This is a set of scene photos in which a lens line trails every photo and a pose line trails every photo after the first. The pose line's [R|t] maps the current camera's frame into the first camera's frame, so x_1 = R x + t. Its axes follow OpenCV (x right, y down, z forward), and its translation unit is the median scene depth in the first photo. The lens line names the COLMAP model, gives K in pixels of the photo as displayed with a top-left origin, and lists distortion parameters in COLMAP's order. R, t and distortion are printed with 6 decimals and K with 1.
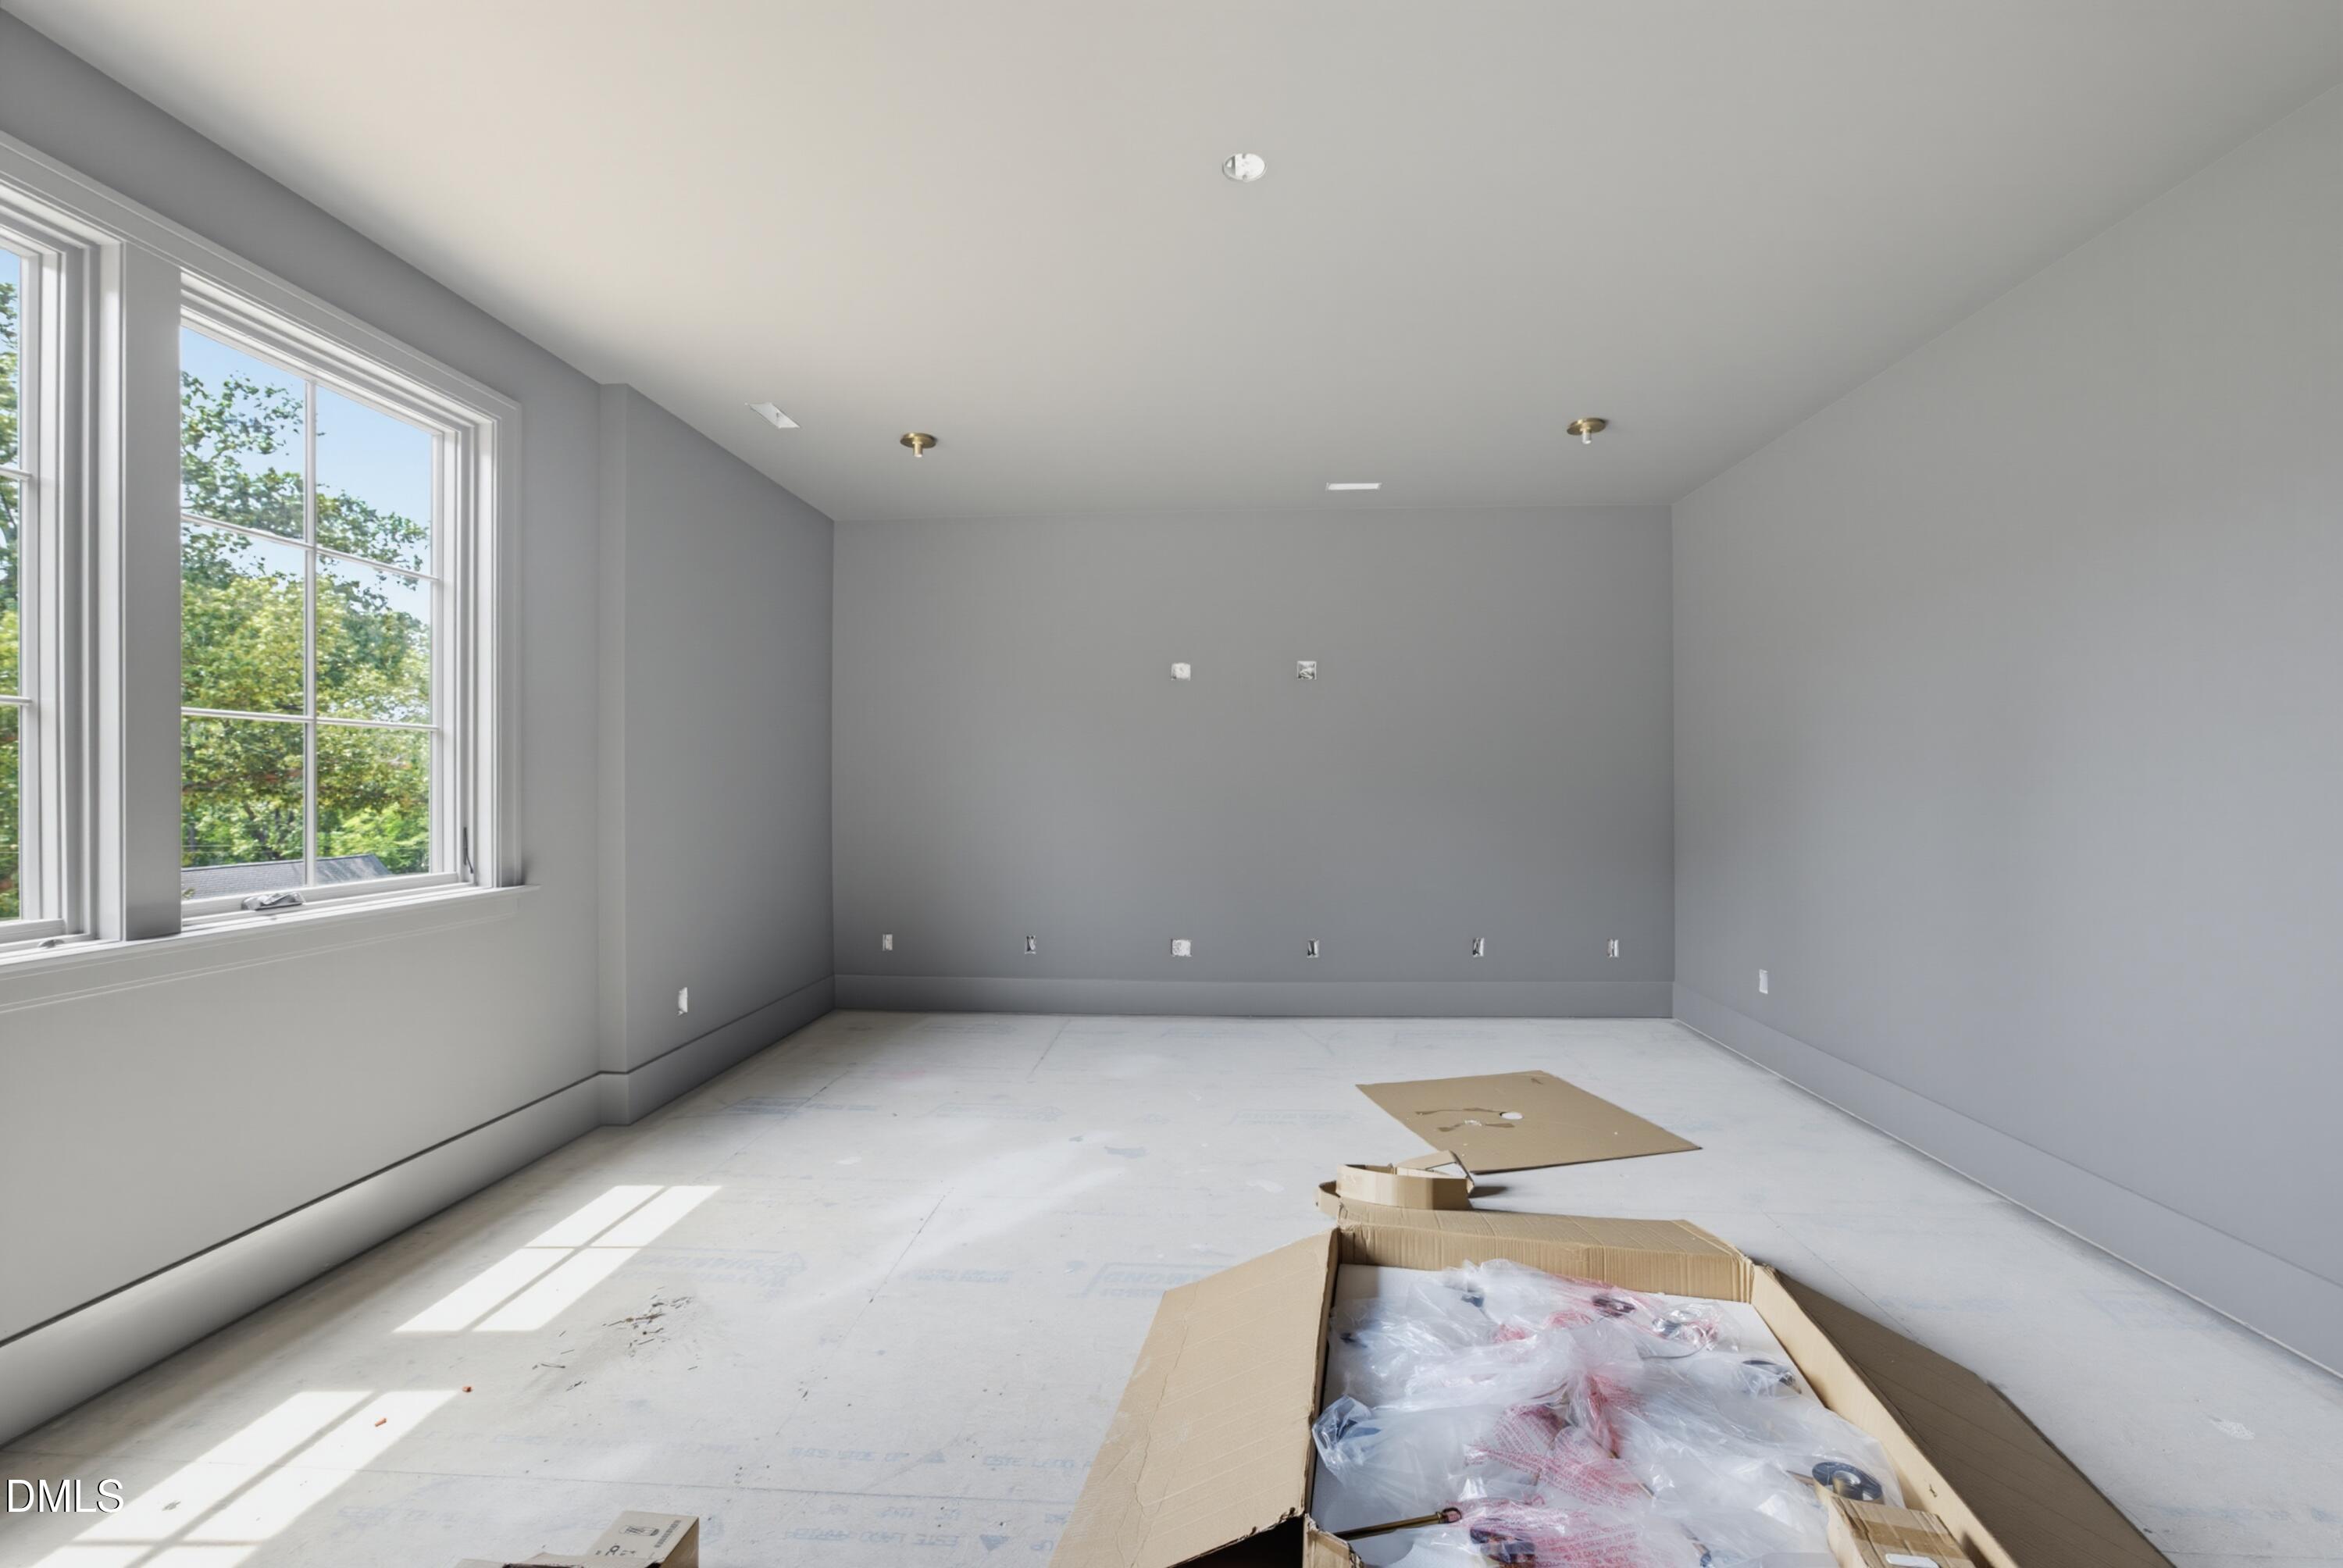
lens RADIAL K [[942.4, 0, 1183.0], [0, 942.4, 767.9], [0, 0, 1]] dist [-0.032338, 0.012306]
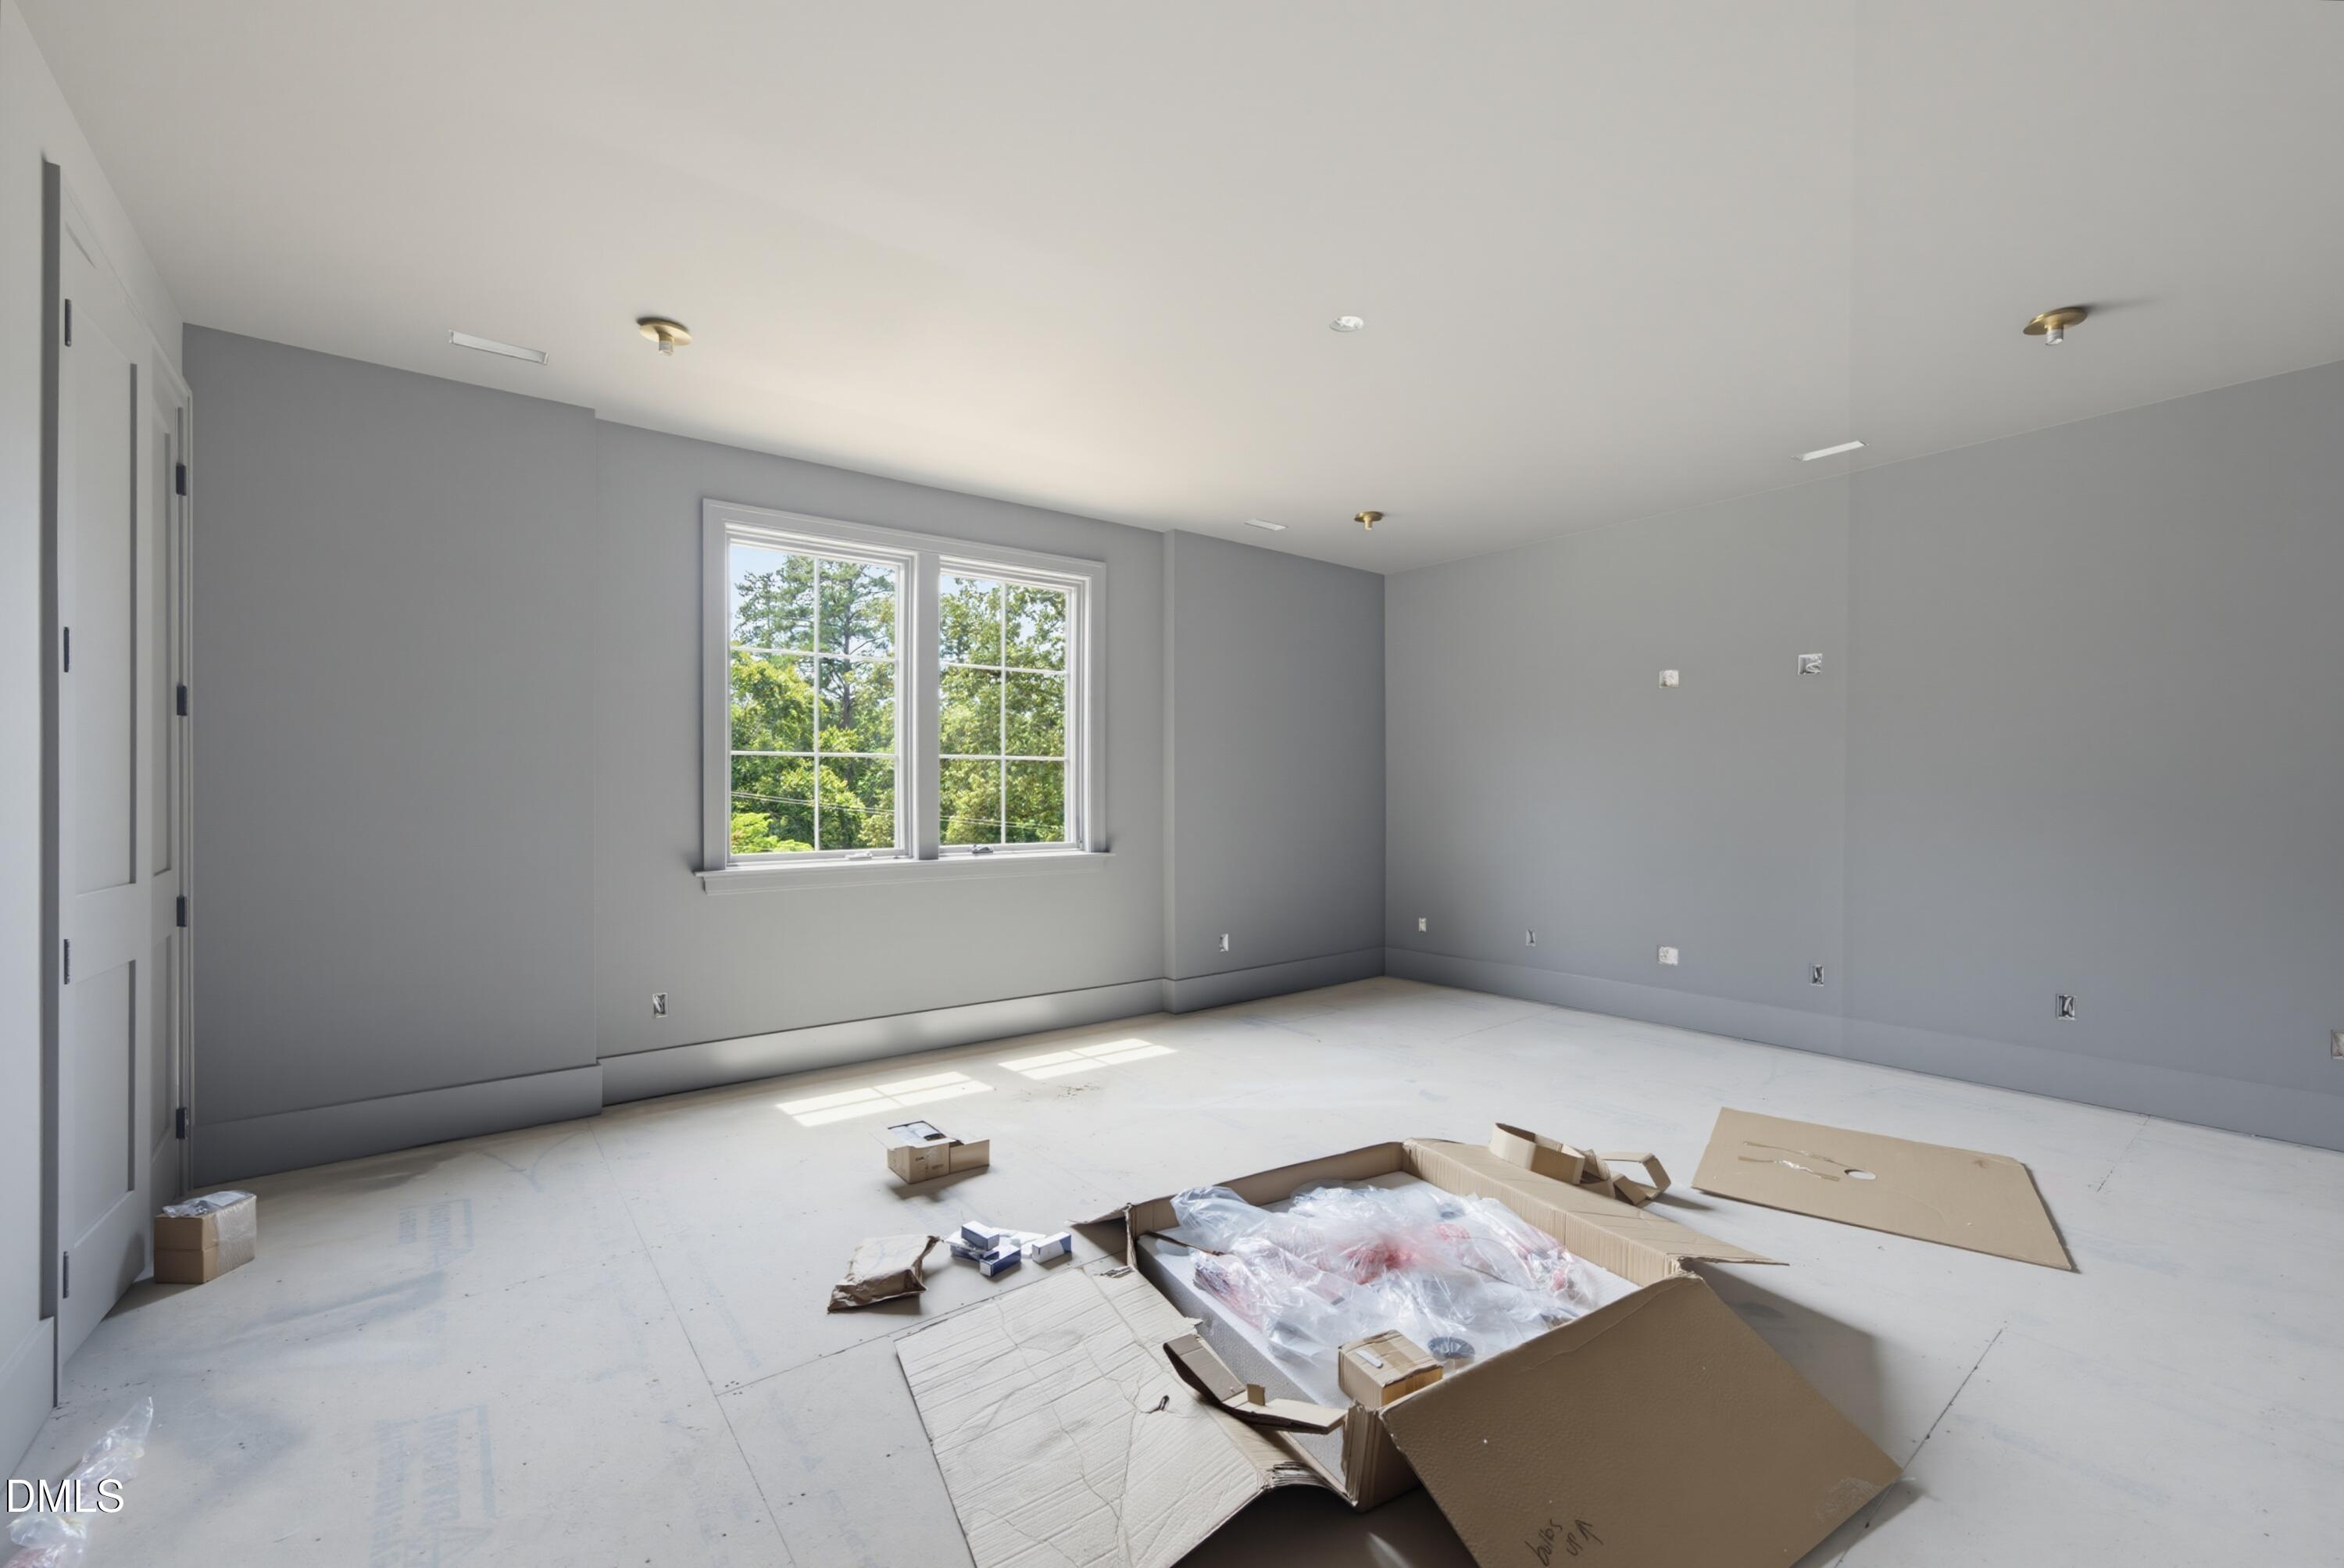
lens RADIAL K [[942.9, 0, 1174.0], [0, 942.9, 794.2], [0, 0, 1]] dist [-0.032338, 0.012306]
pose [[0.668964, 0.002100, -0.743292, 0.644181], [0.012472, 0.999824, 0.014049, -0.001617], [0.743191, -0.018669, 0.668819, -0.050437]]
